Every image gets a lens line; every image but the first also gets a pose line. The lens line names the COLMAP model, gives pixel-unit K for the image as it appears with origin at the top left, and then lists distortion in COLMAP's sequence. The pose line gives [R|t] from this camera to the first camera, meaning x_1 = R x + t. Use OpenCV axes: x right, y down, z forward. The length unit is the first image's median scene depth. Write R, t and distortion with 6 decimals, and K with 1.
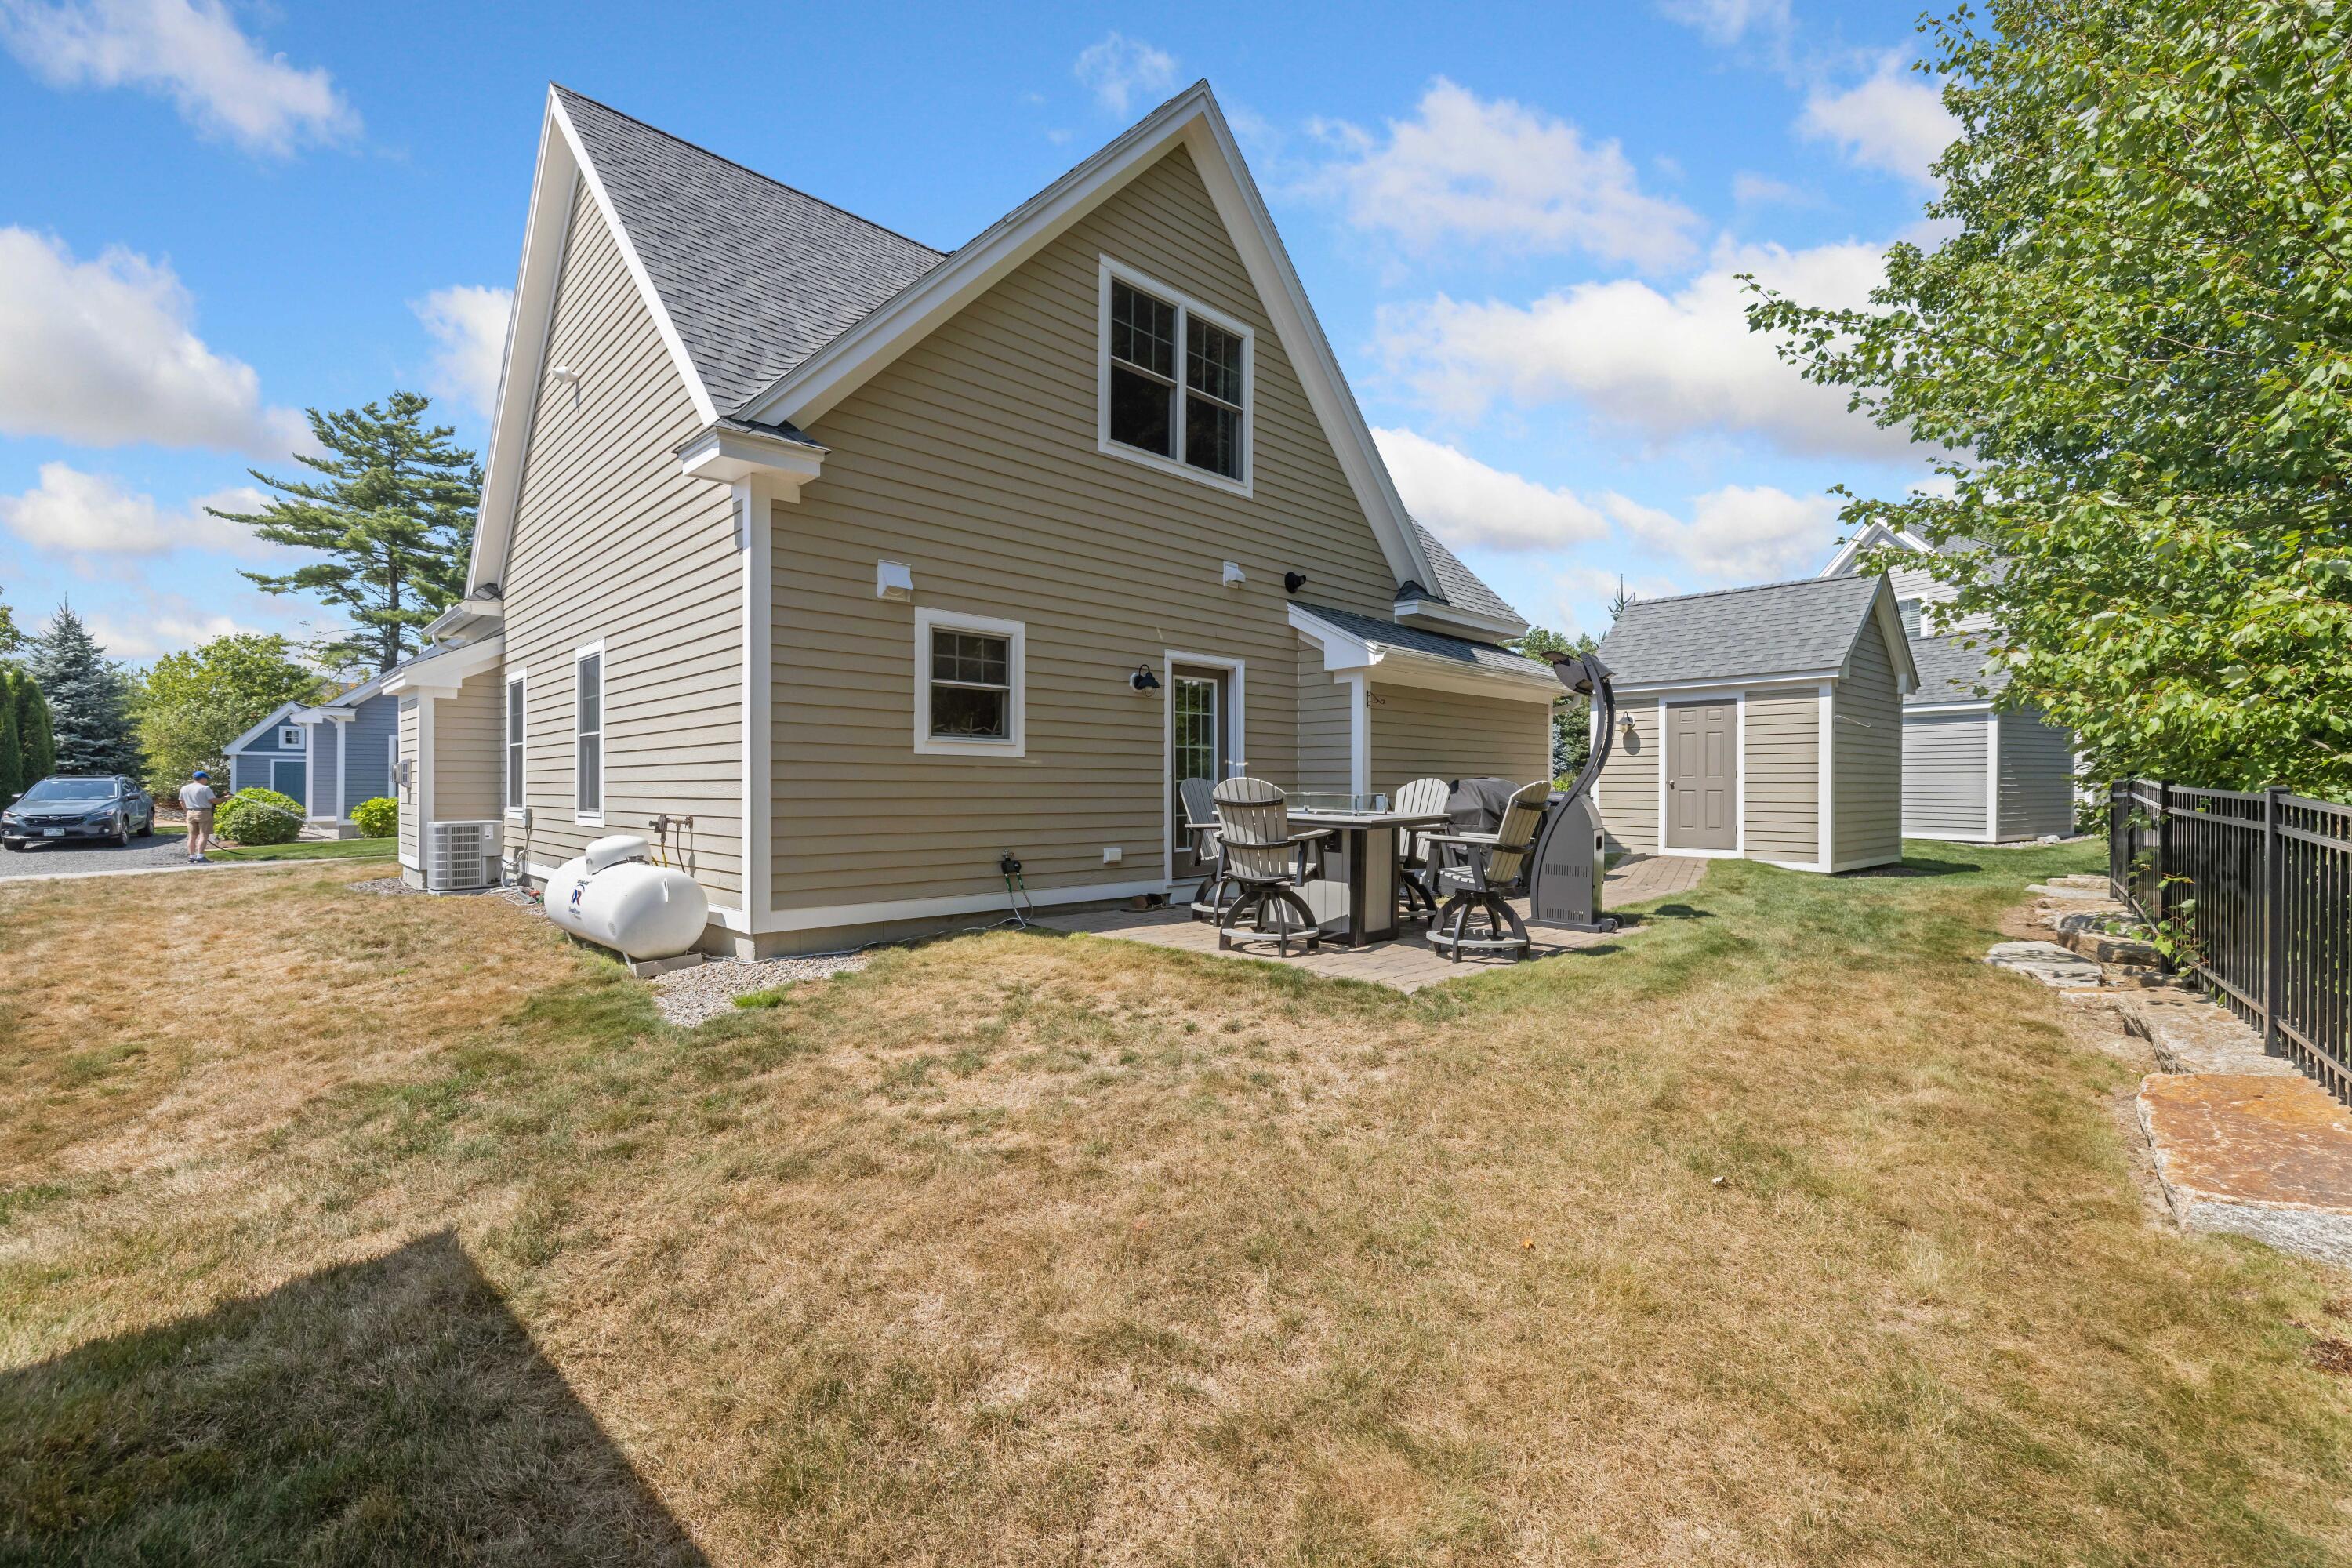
lens RADIAL K [[988.8, 0, 1176.0], [0, 988.8, 784.0], [0, 0, 1]] dist [0.001600, 0.000787]
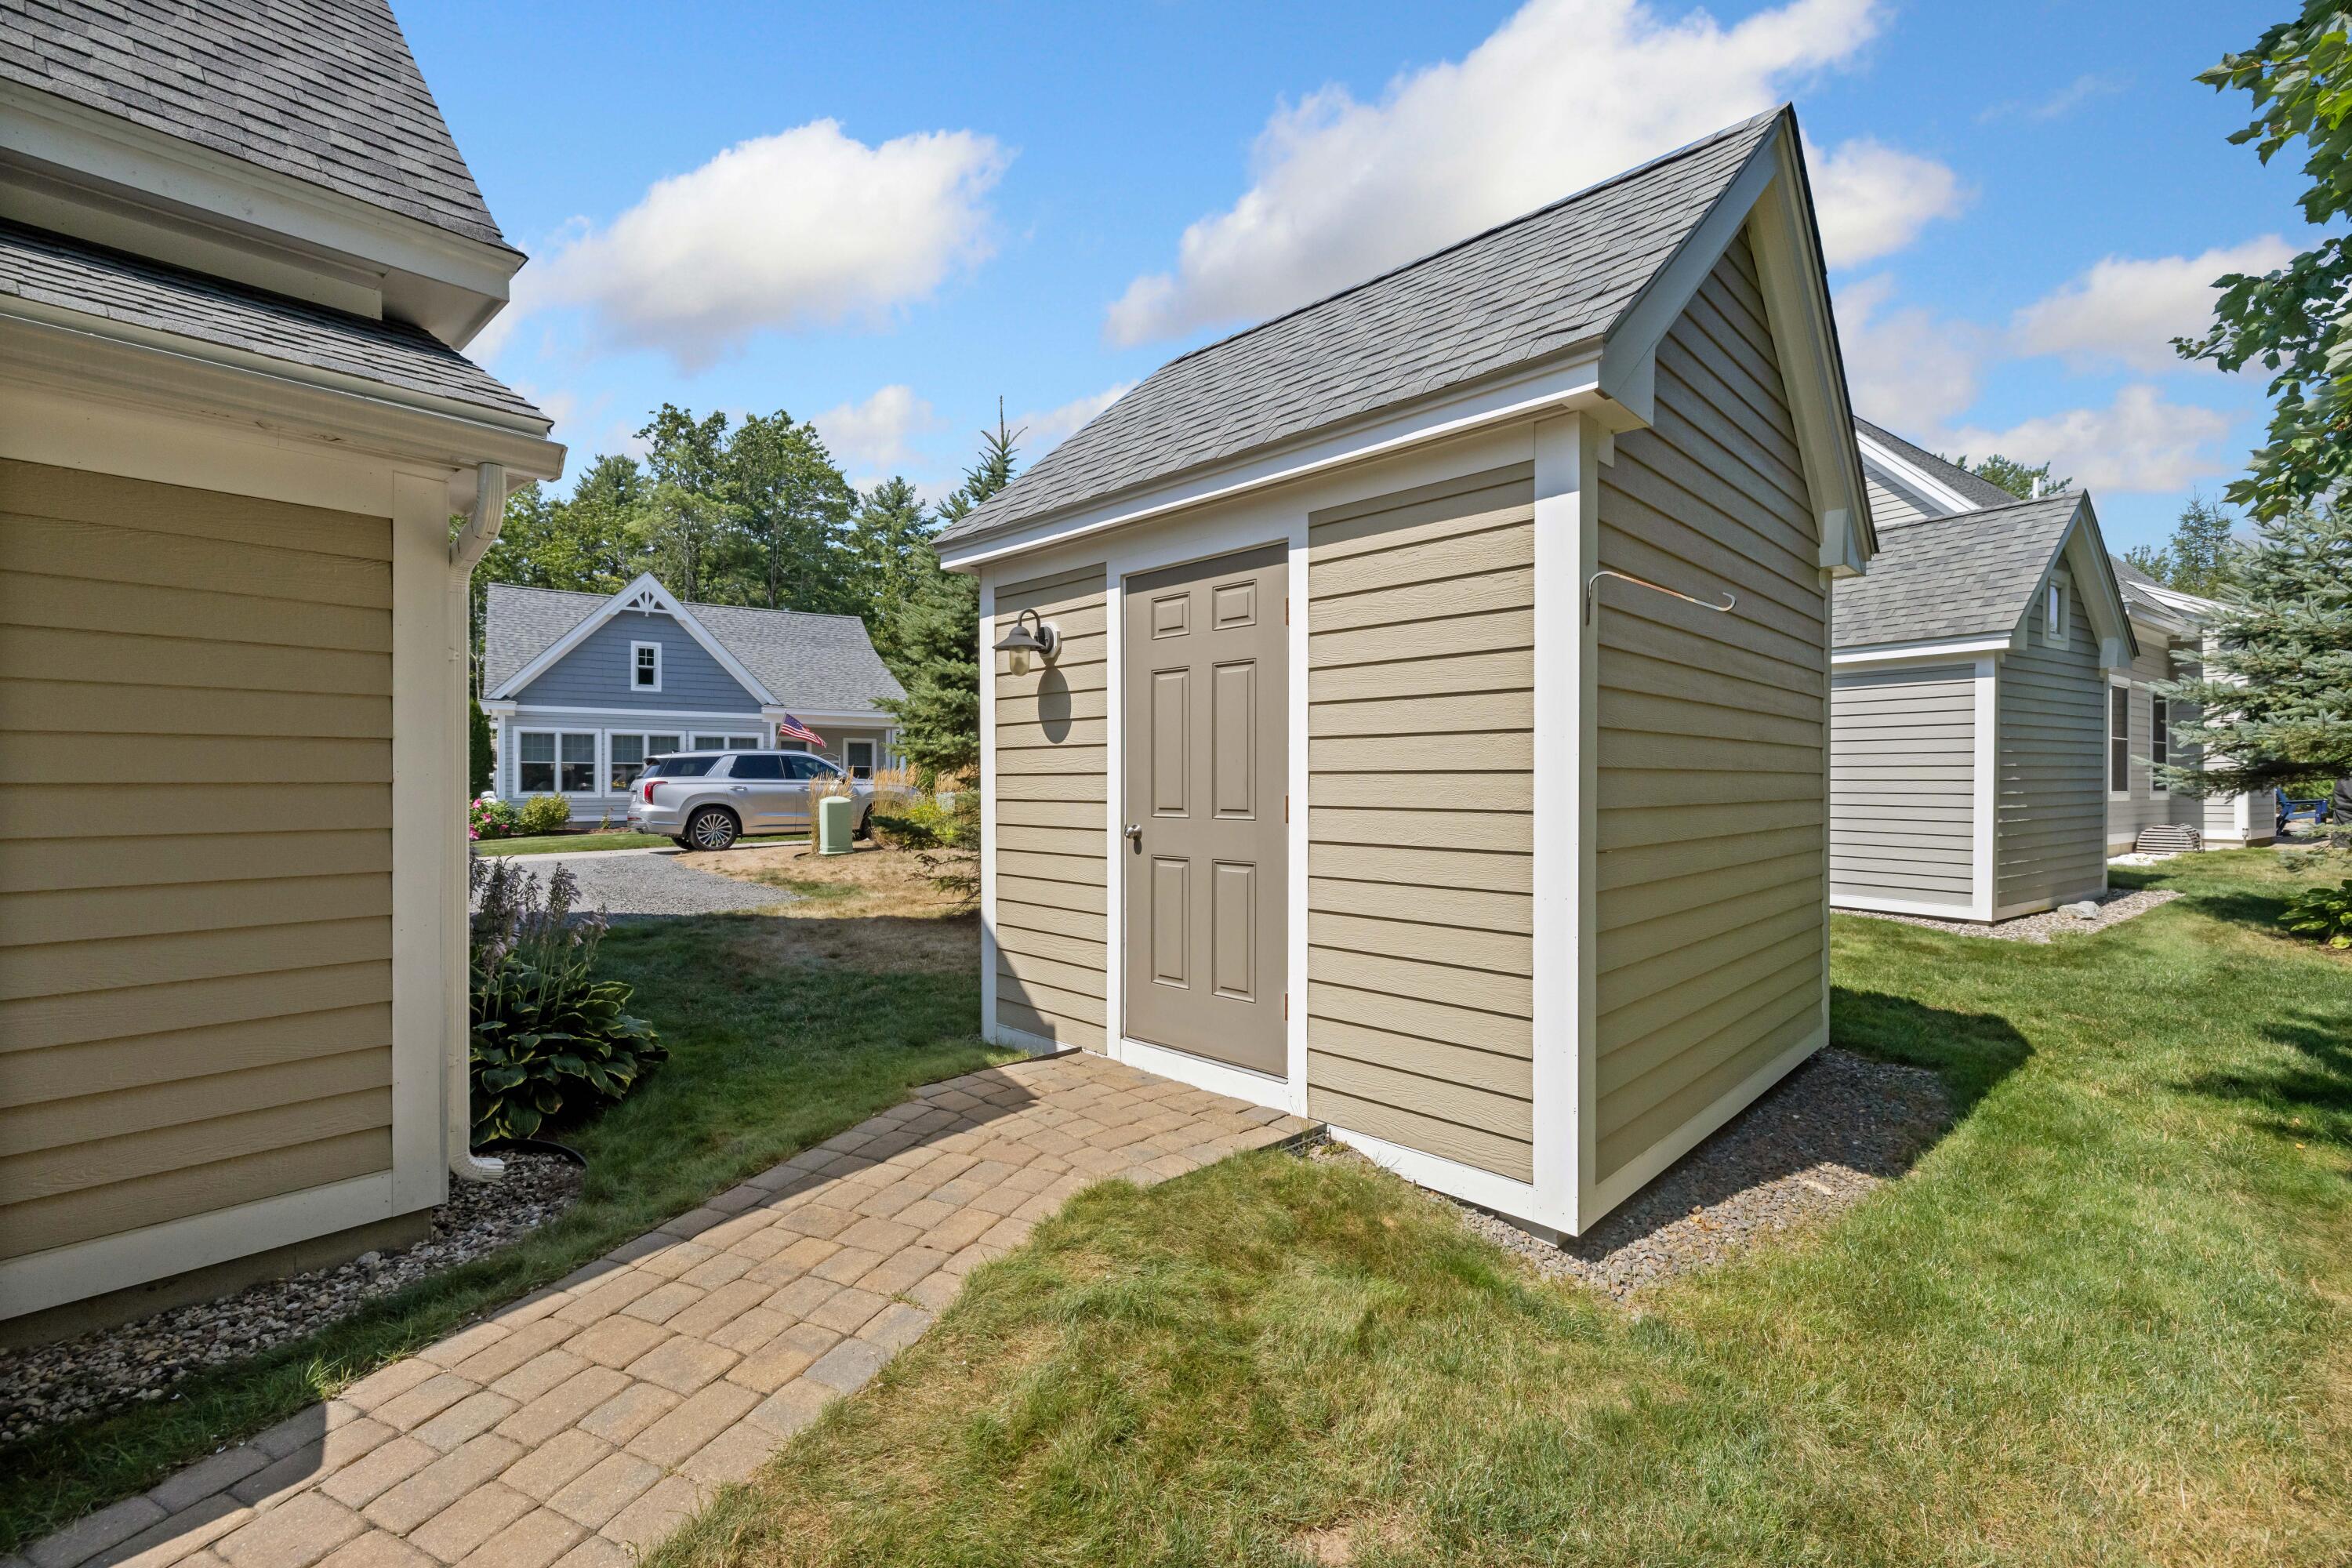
lens RADIAL K [[988.8, 0, 1176.0], [0, 988.8, 784.0], [0, 0, 1]] dist [0.001600, 0.000787]
pose [[0.997060, -0.002781, 0.076571, 0.485777], [0.002325, 0.999979, 0.006049, -0.018014], [-0.076587, -0.005853, 0.997046, 0.683155]]
